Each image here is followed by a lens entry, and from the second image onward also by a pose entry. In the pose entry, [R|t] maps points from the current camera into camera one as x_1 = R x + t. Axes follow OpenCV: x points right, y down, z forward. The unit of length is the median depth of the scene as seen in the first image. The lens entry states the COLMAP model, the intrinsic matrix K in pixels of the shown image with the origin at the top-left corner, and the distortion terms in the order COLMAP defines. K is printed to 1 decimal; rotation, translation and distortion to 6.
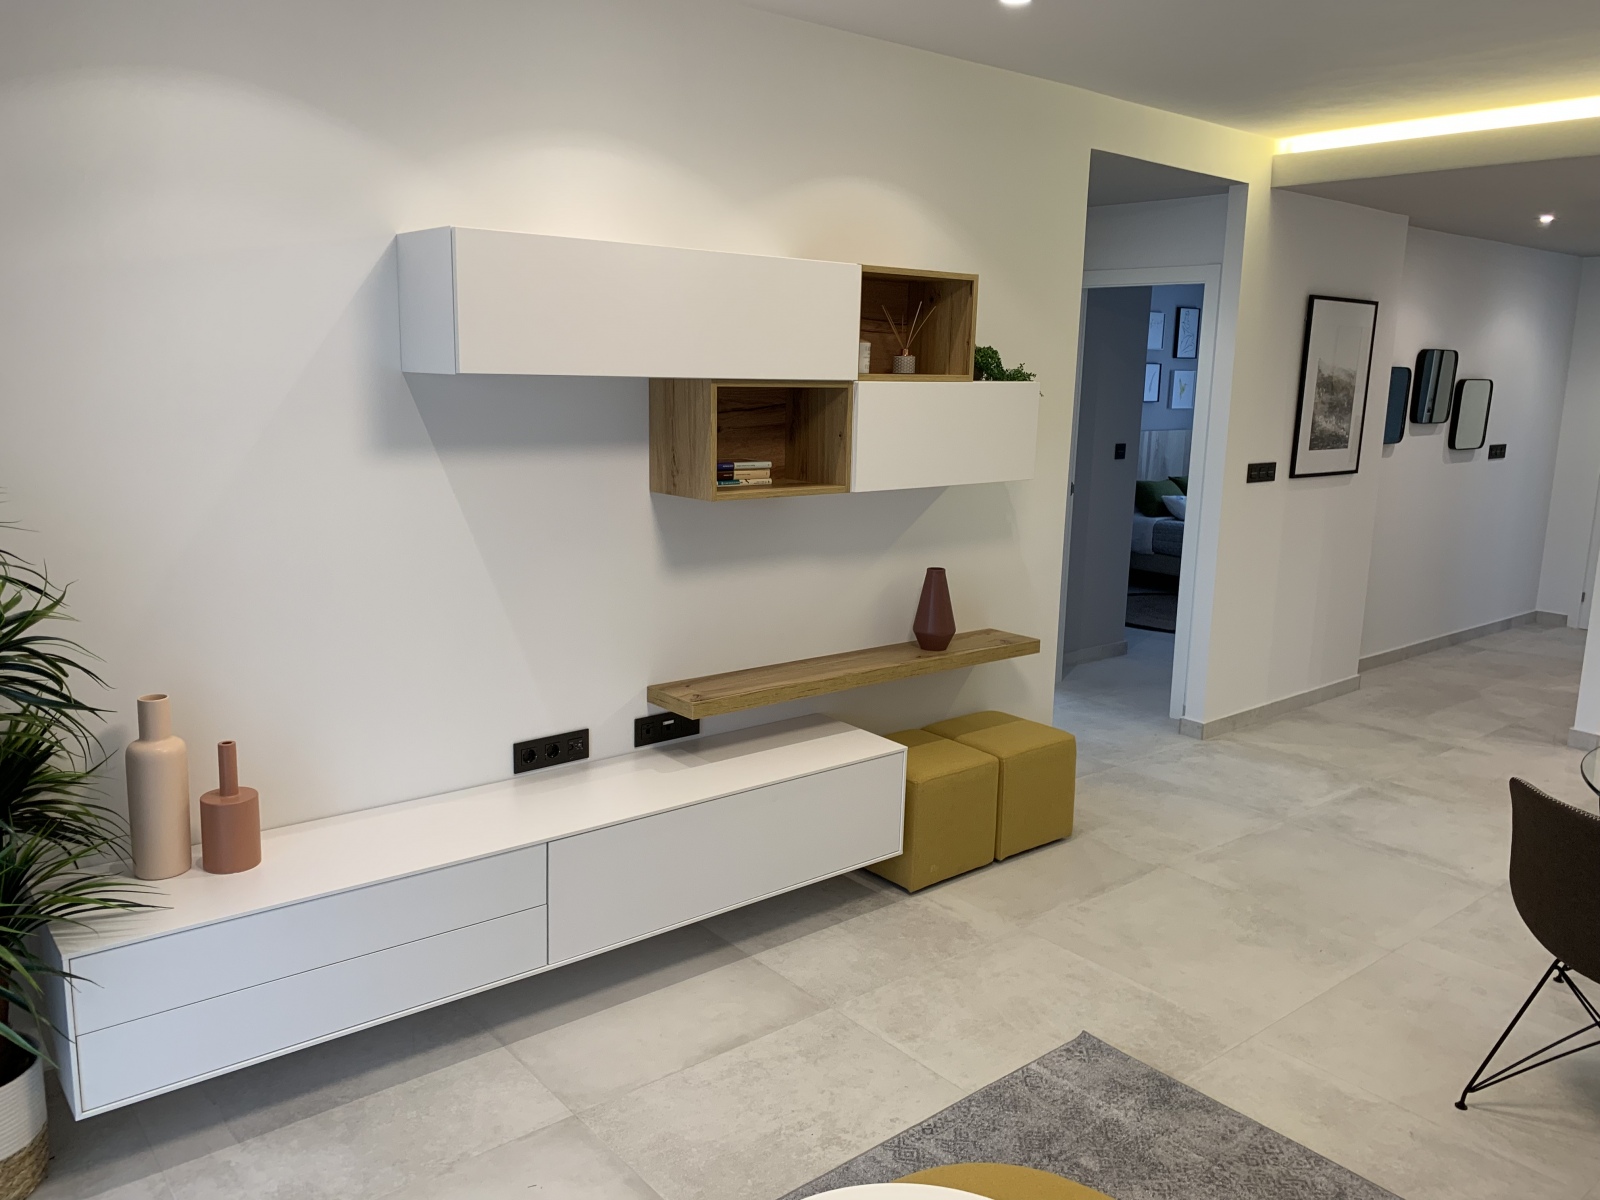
lens RADIAL K [[1222.8, 0, 802.1], [0, 1222.8, 591.5], [0, 0, 1]] dist [0.034354, -0.035667]
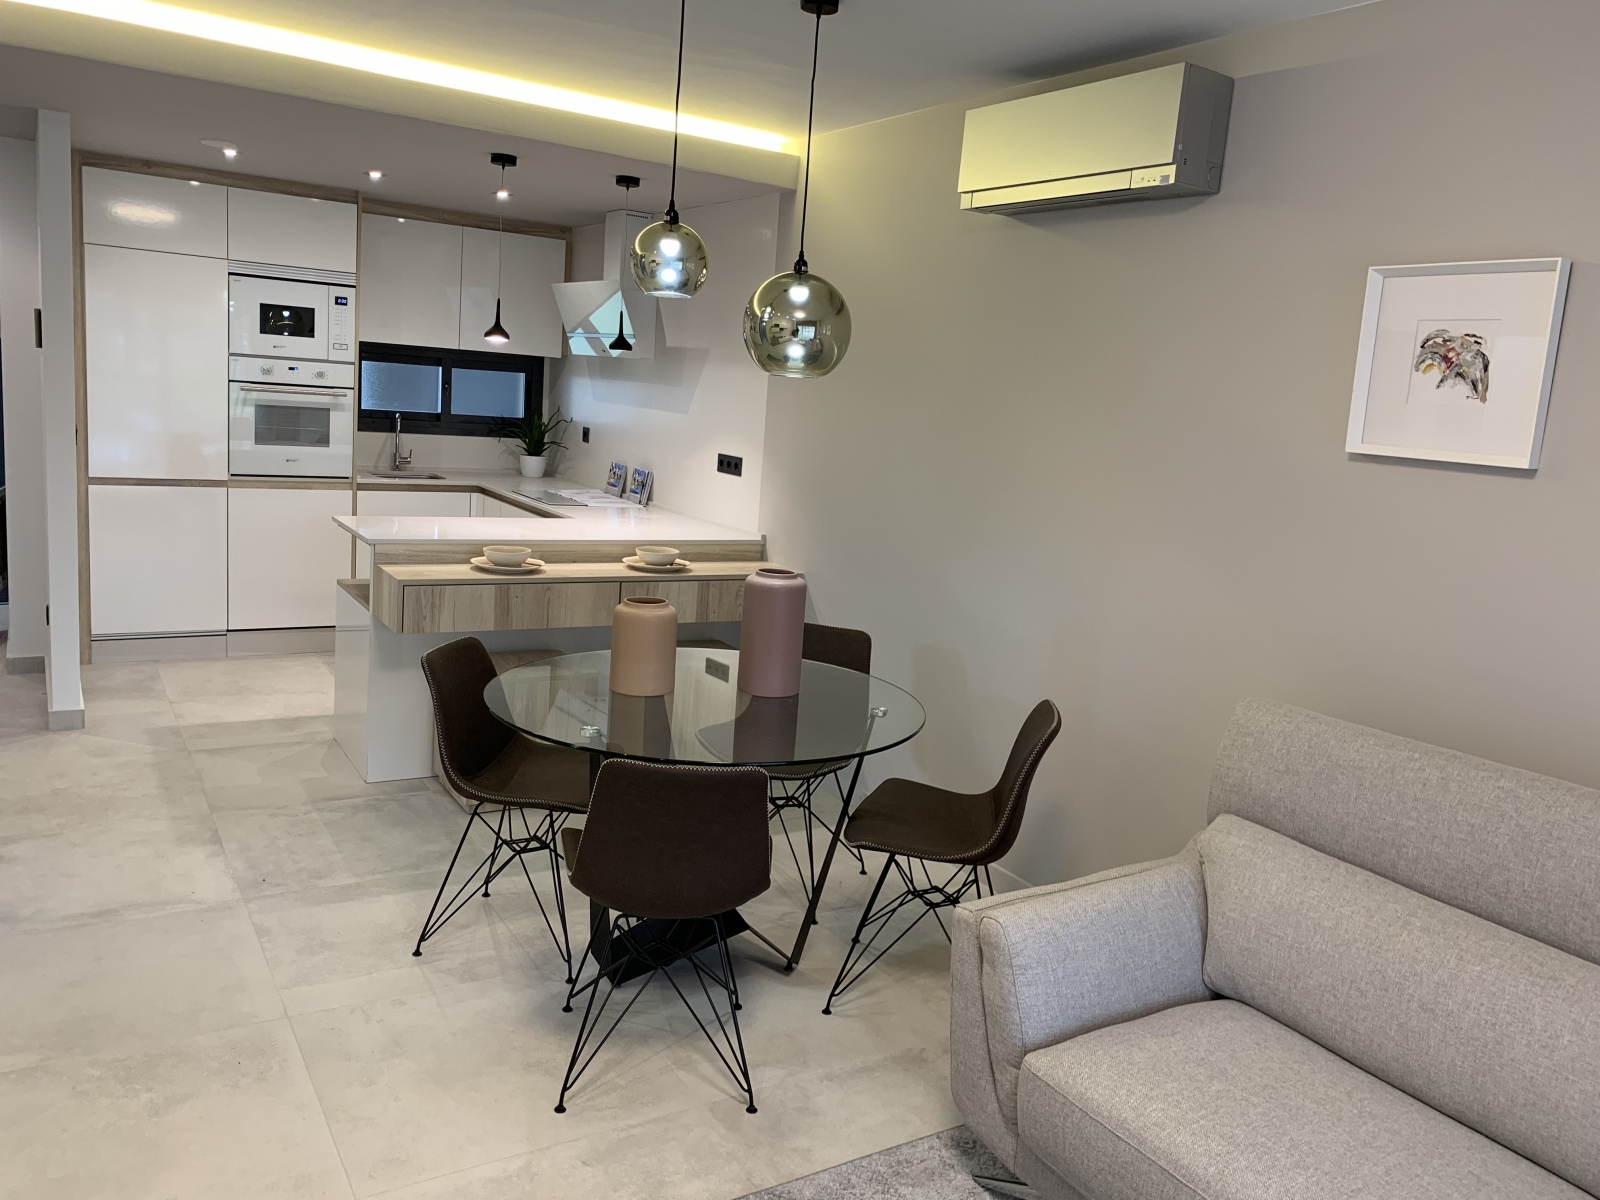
lens RADIAL K [[1222.8, 0, 802.1], [0, 1222.8, 591.5], [0, 0, 1]] dist [0.034354, -0.035667]
pose [[0.135222, -0.177082, 0.974862, -0.187922], [0.108691, 0.980612, 0.163050, -0.071186], [-0.984836, 0.083911, 0.151848, 0.390094]]
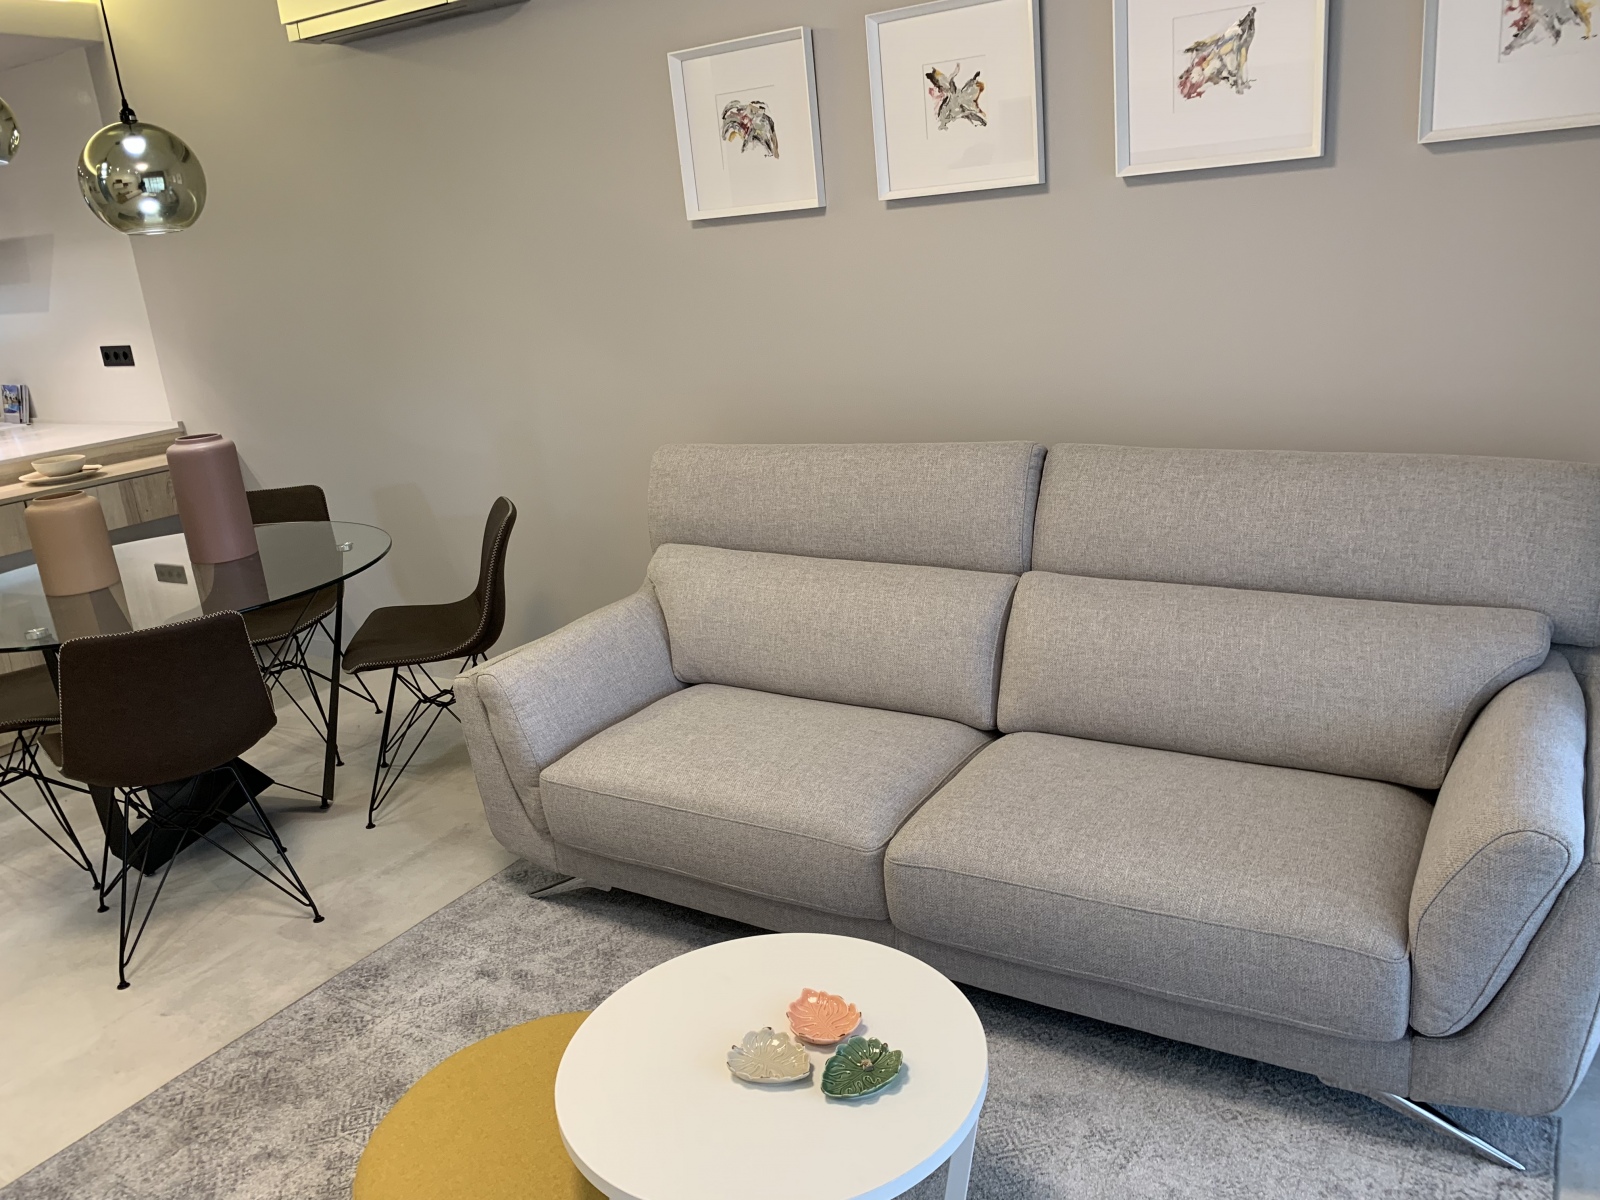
lens RADIAL K [[1216.5, 0, 800.0], [0, 1216.5, 600.0], [0, 0, 1]] dist [0.100696, -0.181007]
pose [[-0.308121, -0.268342, 0.912718, -0.274800], [0.249834, 0.902899, 0.349795, -0.042549], [-0.917957, 0.335807, -0.211161, 0.374122]]
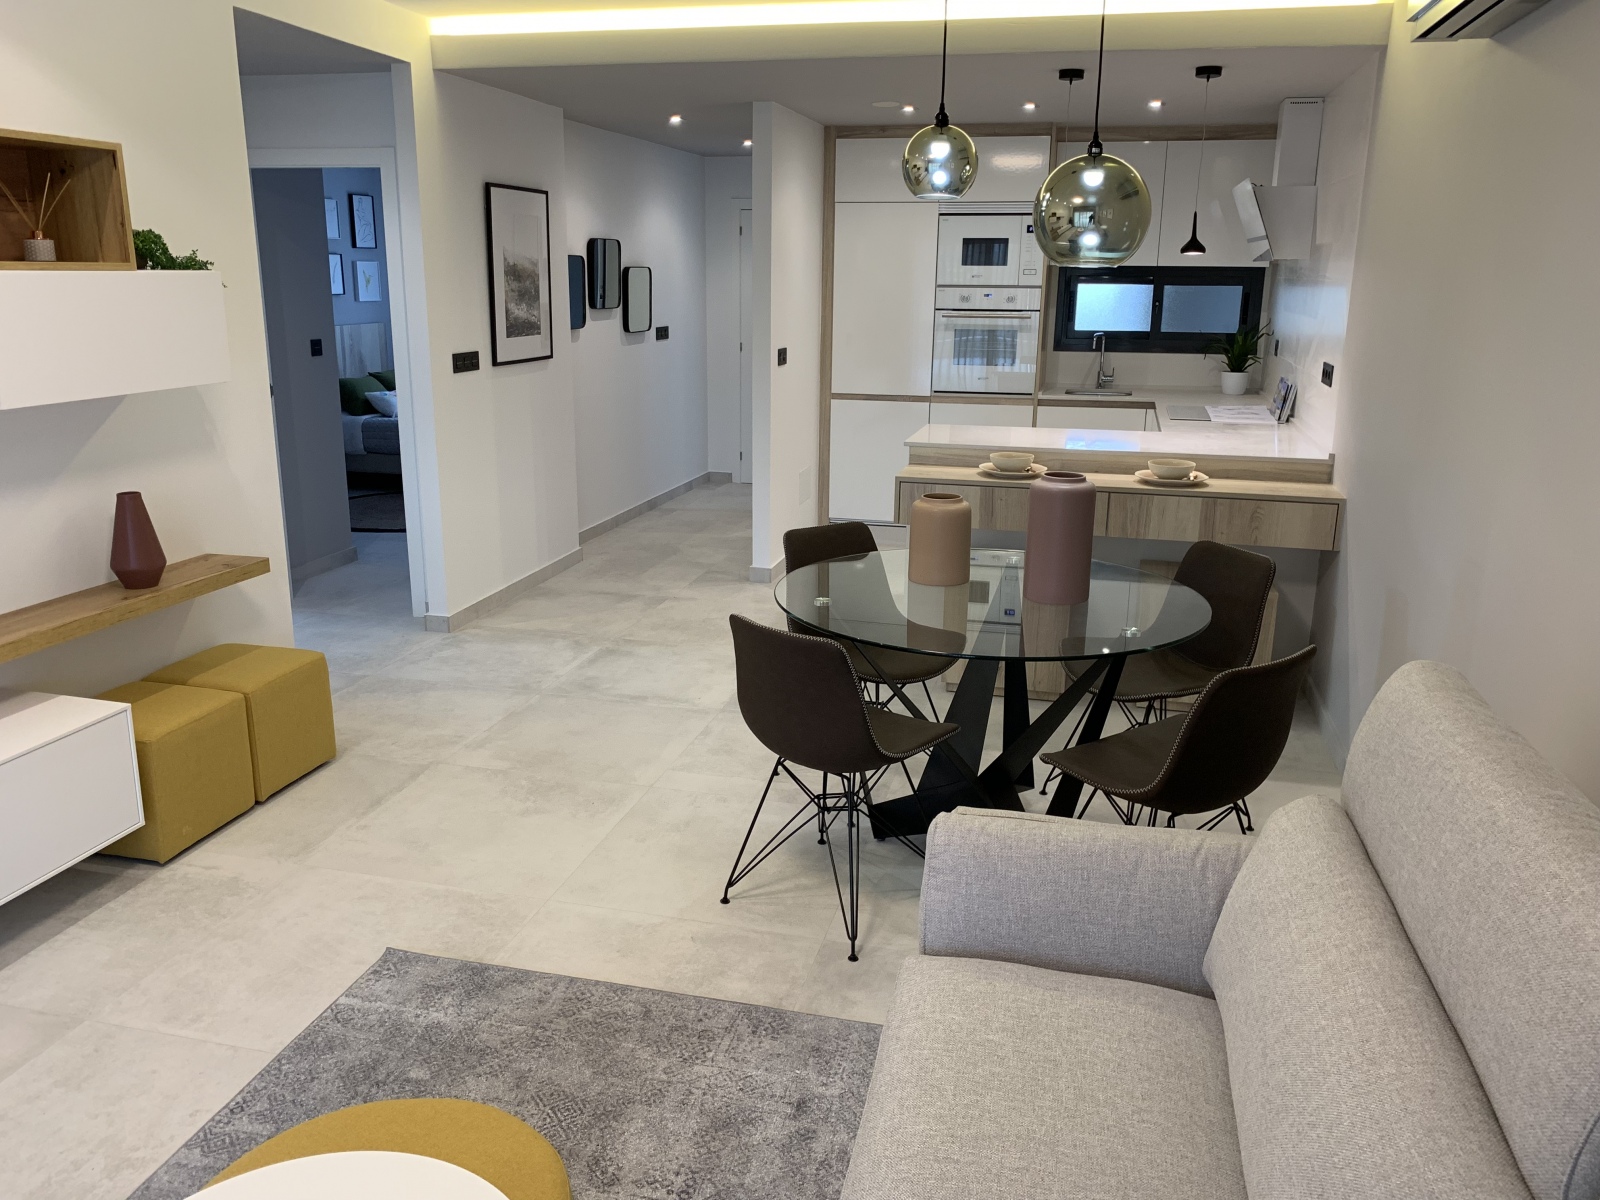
lens RADIAL K [[1222.8, 0, 802.1], [0, 1222.8, 591.5], [0, 0, 1]] dist [0.034354, -0.035667]
pose [[0.807994, -0.163507, 0.566048, -0.007304], [0.115517, 0.986039, 0.119932, 0.000137], [-0.577755, -0.031516, 0.815601, 0.016240]]
